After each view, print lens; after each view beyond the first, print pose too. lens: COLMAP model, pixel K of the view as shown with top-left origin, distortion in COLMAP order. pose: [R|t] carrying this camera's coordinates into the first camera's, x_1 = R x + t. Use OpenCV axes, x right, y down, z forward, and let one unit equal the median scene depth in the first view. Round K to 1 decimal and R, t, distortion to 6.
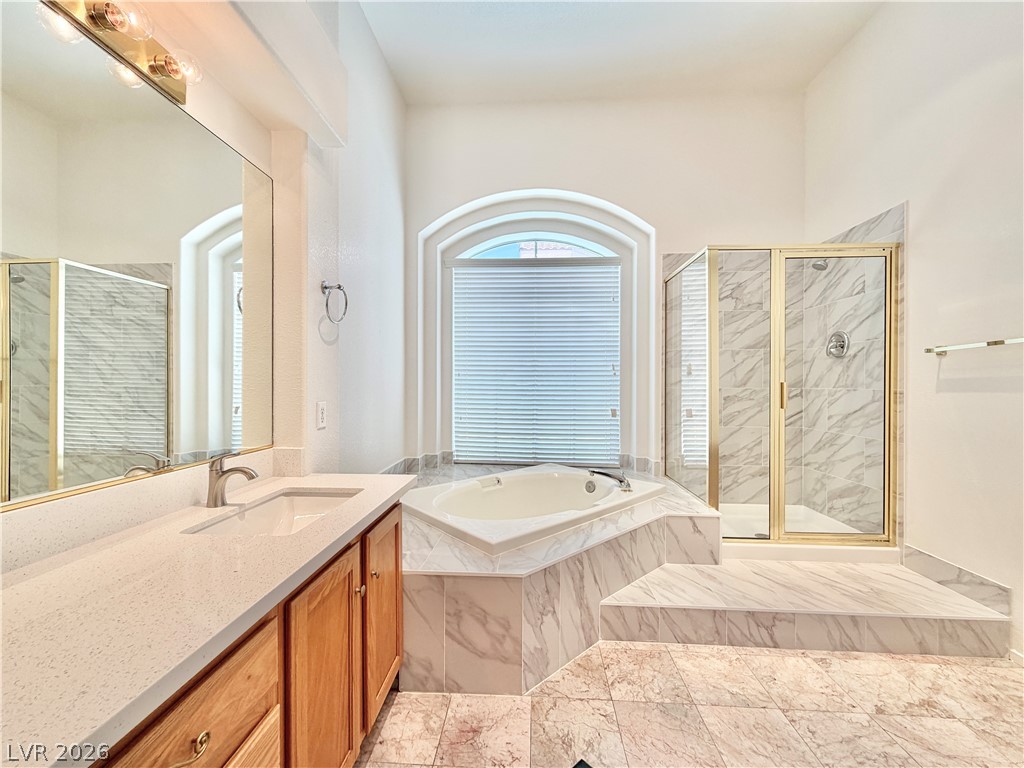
lens RADIAL K [[409.8, 0, 508.3], [0, 409.8, 385.3], [0, 0, 1]] dist [0.000512, 0.000096]
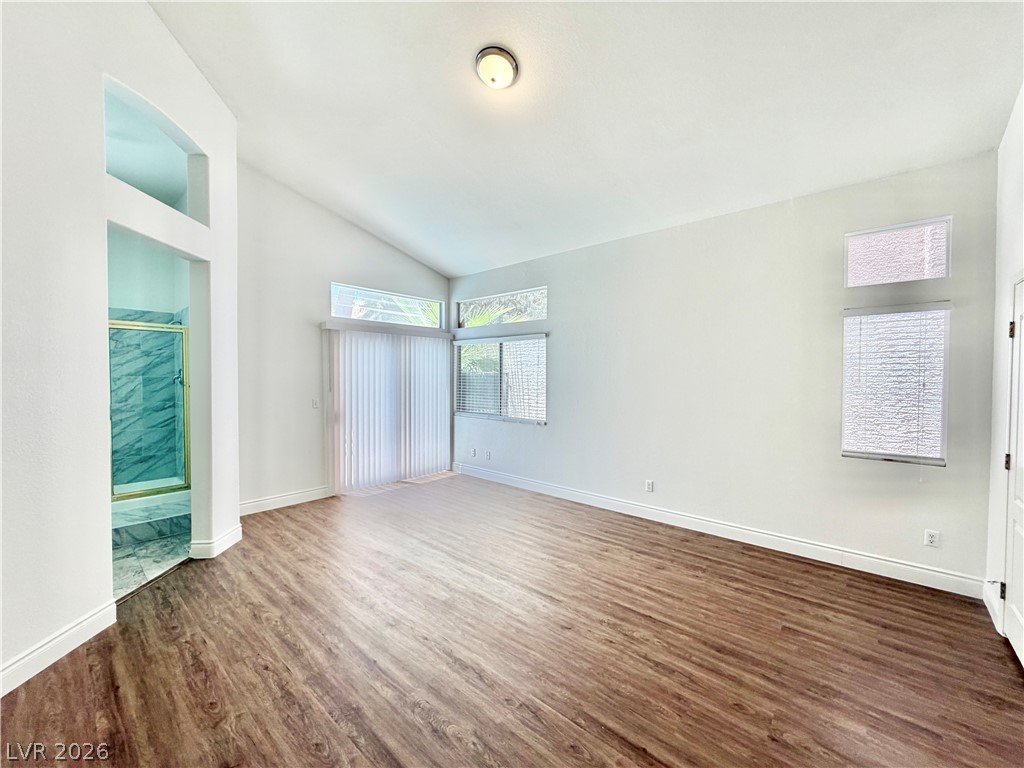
lens RADIAL K [[406.4, 0, 510.7], [0, 406.4, 394.5], [0, 0, 1]] dist [0.000941, 0.000377]
pose [[0.613850, -0.032731, 0.788744, 0.437465], [-0.004534, 0.998977, 0.044984, -0.147398], [-0.789410, -0.031190, 0.613074, -1.460490]]
